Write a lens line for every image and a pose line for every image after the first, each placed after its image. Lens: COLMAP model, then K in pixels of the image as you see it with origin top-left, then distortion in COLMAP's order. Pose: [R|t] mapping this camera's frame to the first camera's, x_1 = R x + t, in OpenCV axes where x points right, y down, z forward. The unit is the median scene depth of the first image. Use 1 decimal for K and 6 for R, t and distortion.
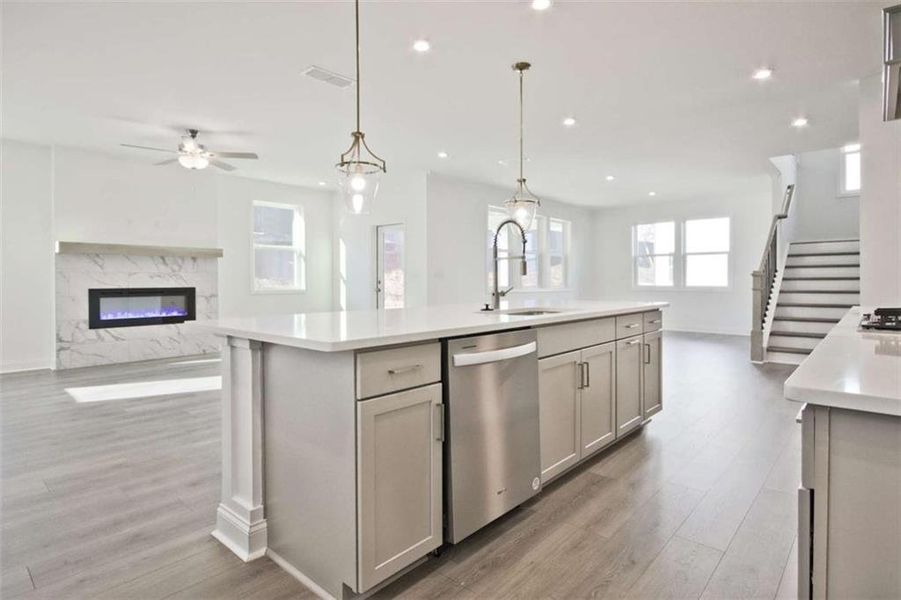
lens RADIAL K [[448.3, 0, 452.5], [0, 448.3, 285.2], [0, 0, 1]] dist [0.030307, 0.000230]
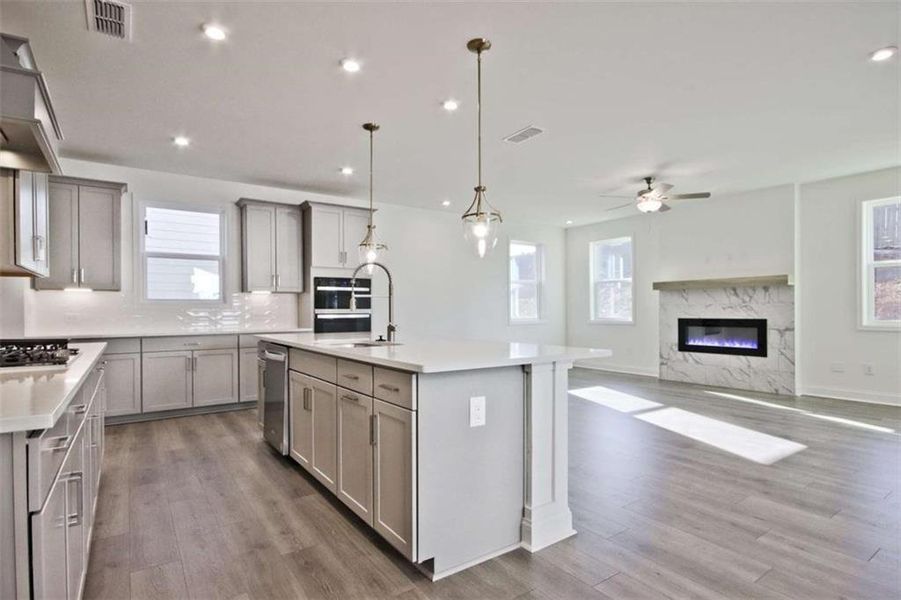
lens RADIAL K [[470.5, 0, 450.9], [0, 470.5, 310.7], [0, 0, 1]] dist [-0.005104, -0.000856]
pose [[-0.192453, 0.003036, -0.981301, 0.543112], [-0.007545, 0.999961, 0.004573, -0.013038], [0.981277, 0.008284, -0.192423, 0.619030]]
